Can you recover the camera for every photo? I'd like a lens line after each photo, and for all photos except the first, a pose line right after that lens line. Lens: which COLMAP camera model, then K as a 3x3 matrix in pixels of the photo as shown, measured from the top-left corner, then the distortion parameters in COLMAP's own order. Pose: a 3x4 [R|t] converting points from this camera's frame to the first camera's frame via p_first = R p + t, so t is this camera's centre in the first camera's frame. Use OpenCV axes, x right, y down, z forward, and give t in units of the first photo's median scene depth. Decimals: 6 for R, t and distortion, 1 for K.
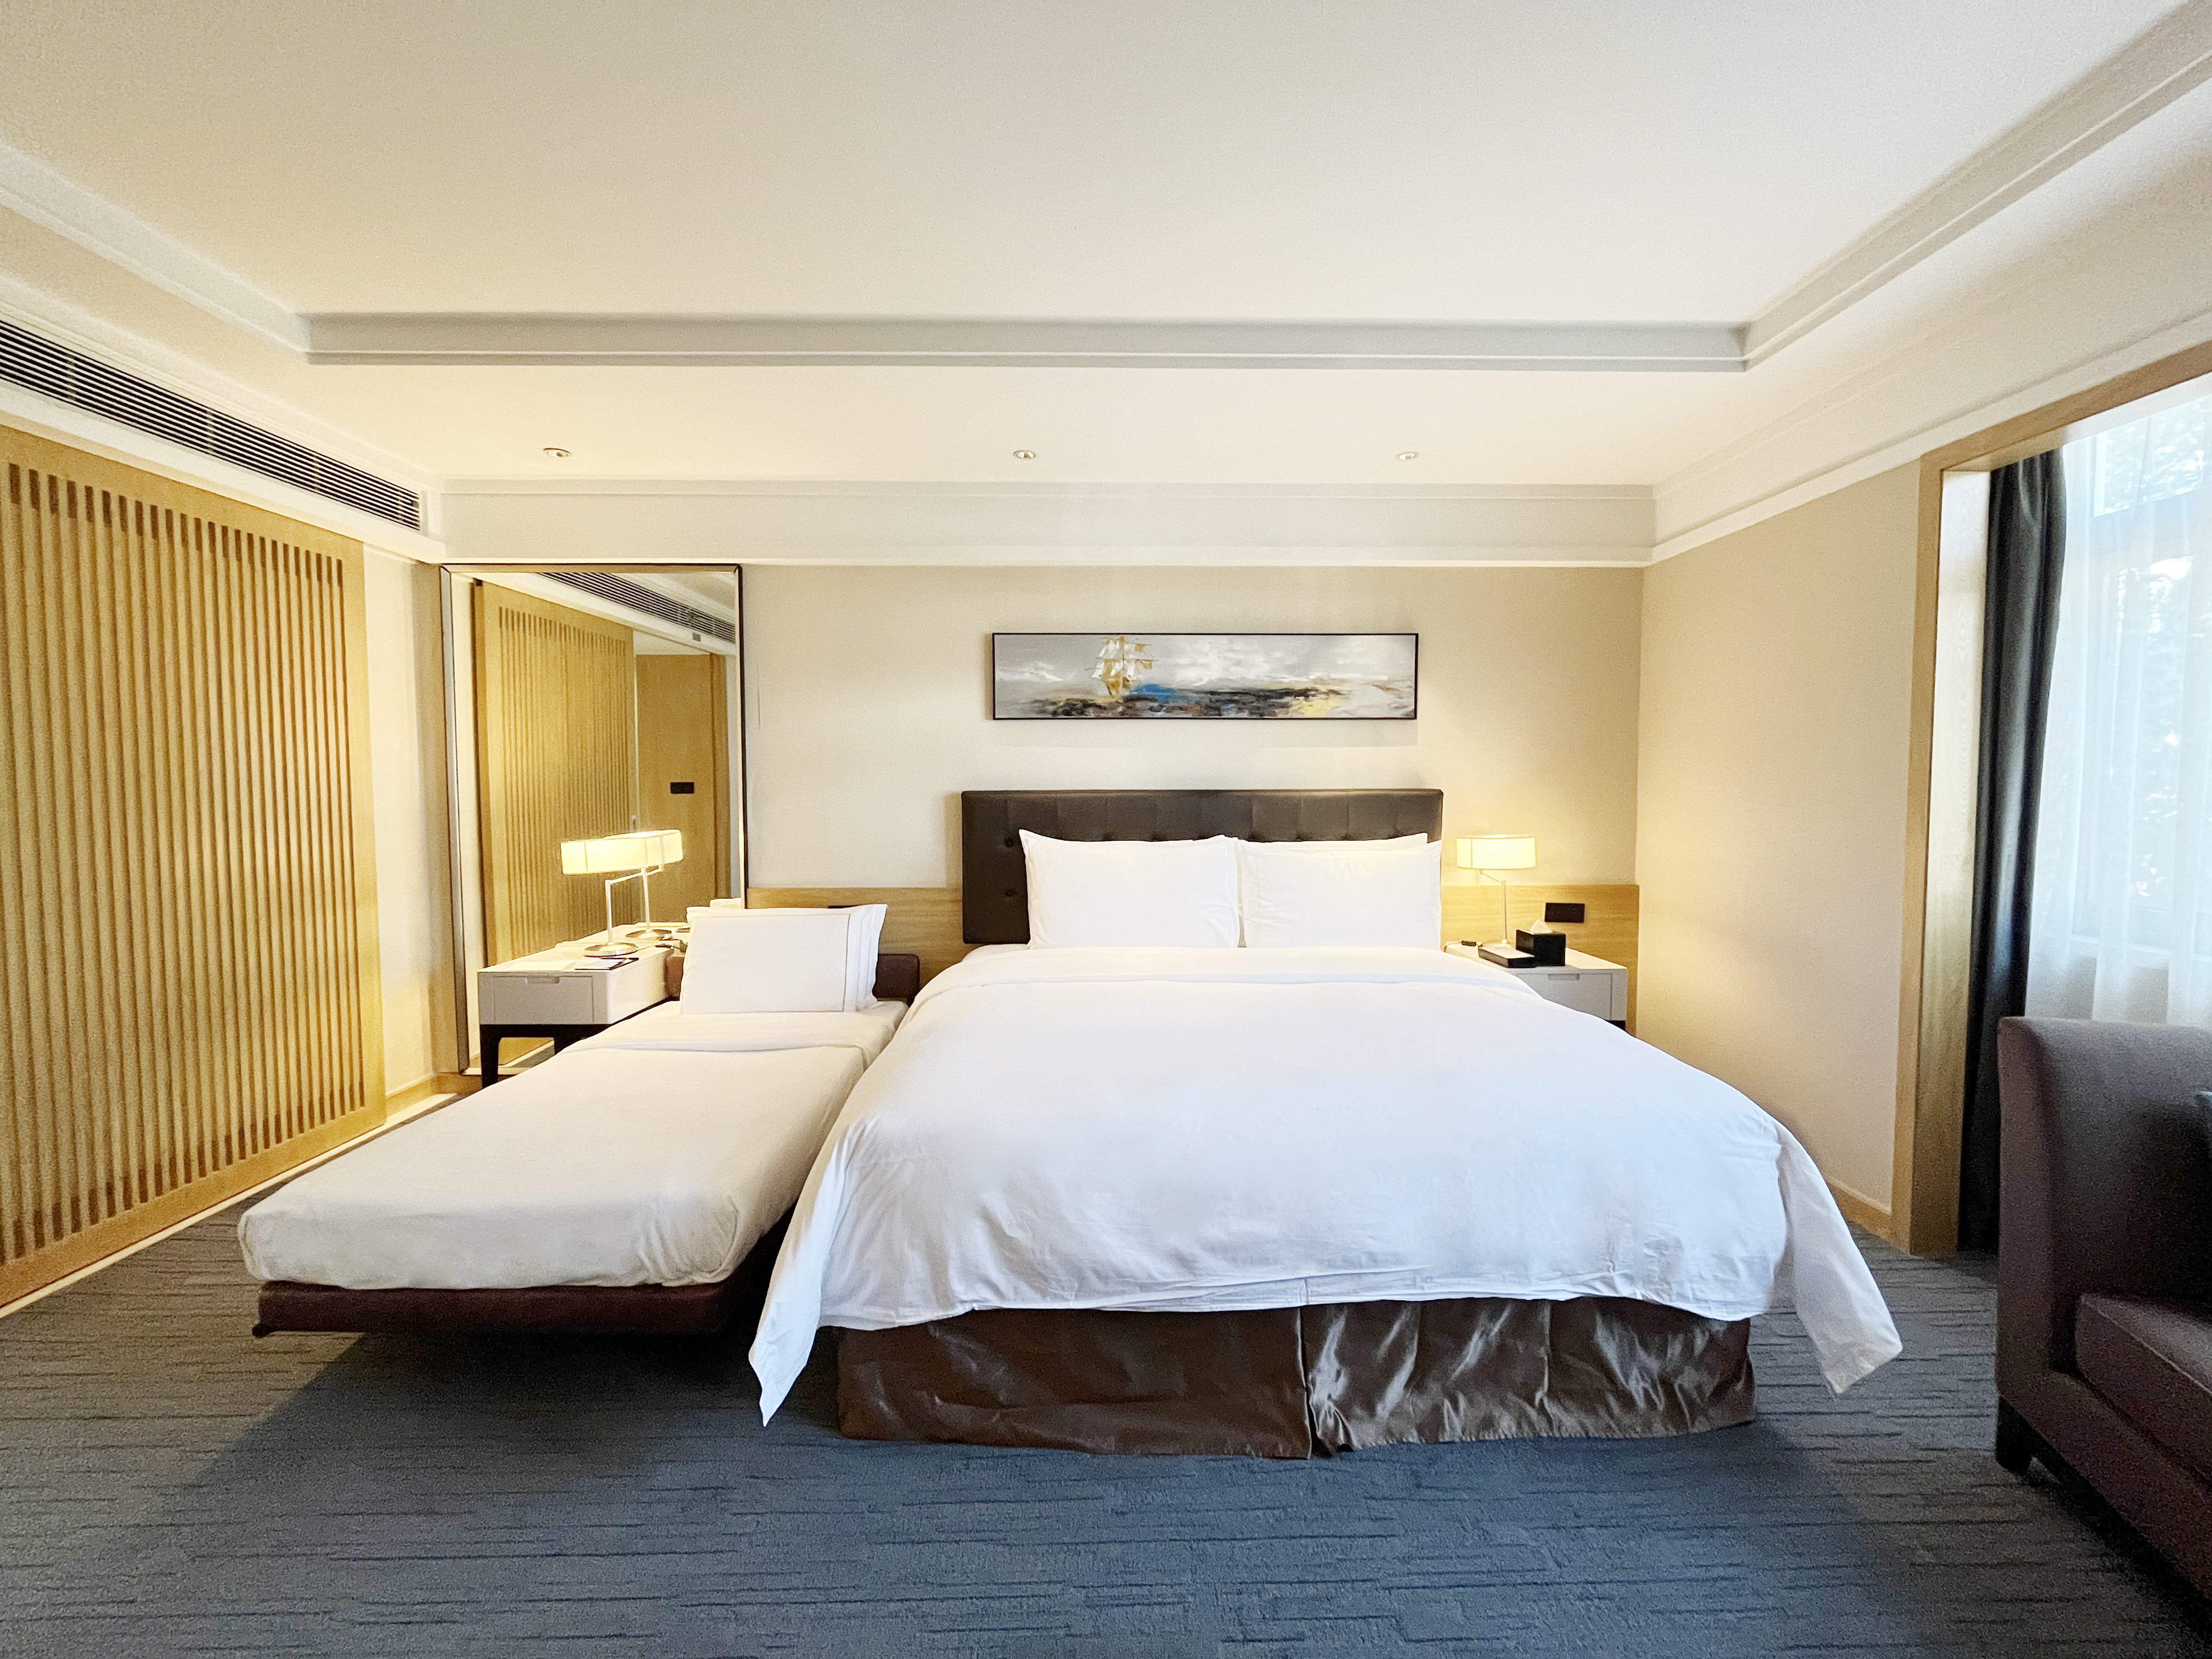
lens RADIAL K [[912.3, 0, 1095.4], [0, 912.3, 815.4], [0, 0, 1]] dist [-0.003427, 0.000093]
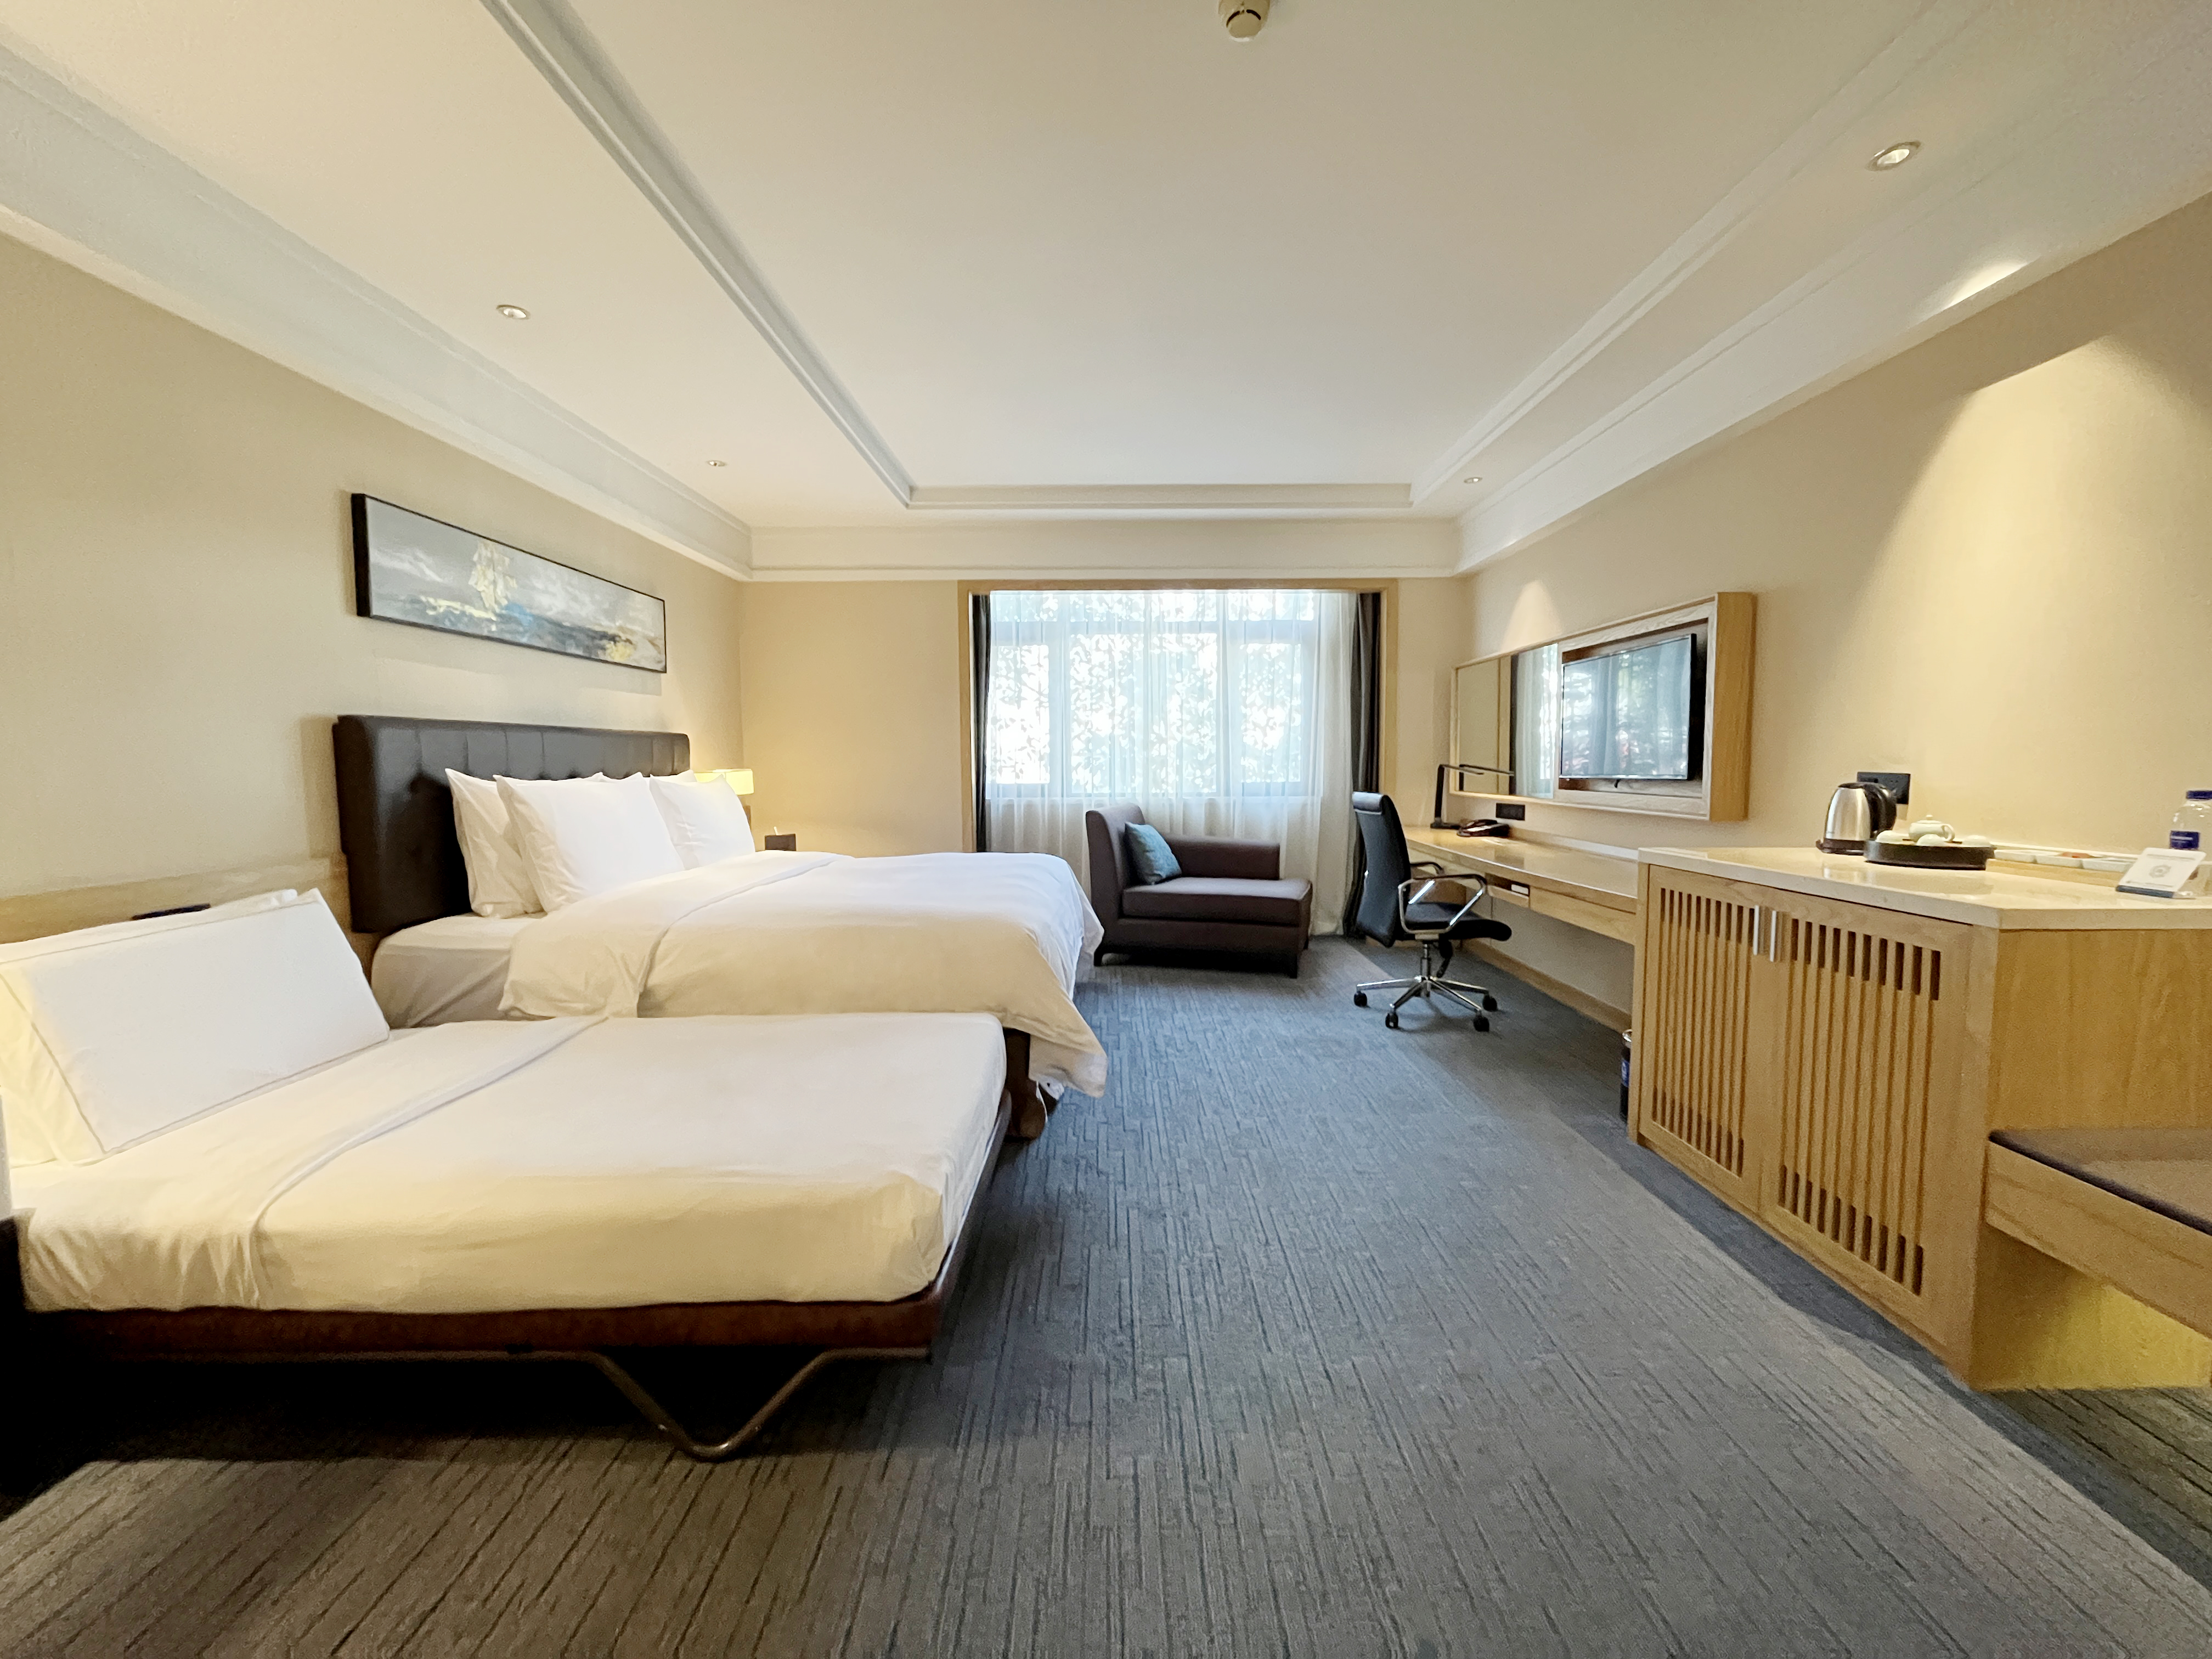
lens RADIAL K [[912.3, 0, 1096.7], [0, 912.3, 827.0], [0, 0, 1]] dist [-0.003427, 0.000093]
pose [[0.002048, -0.074420, 0.997225, -0.845678], [0.033327, 0.996678, 0.074311, 0.025277], [-0.999442, 0.033082, 0.004521, 0.438527]]
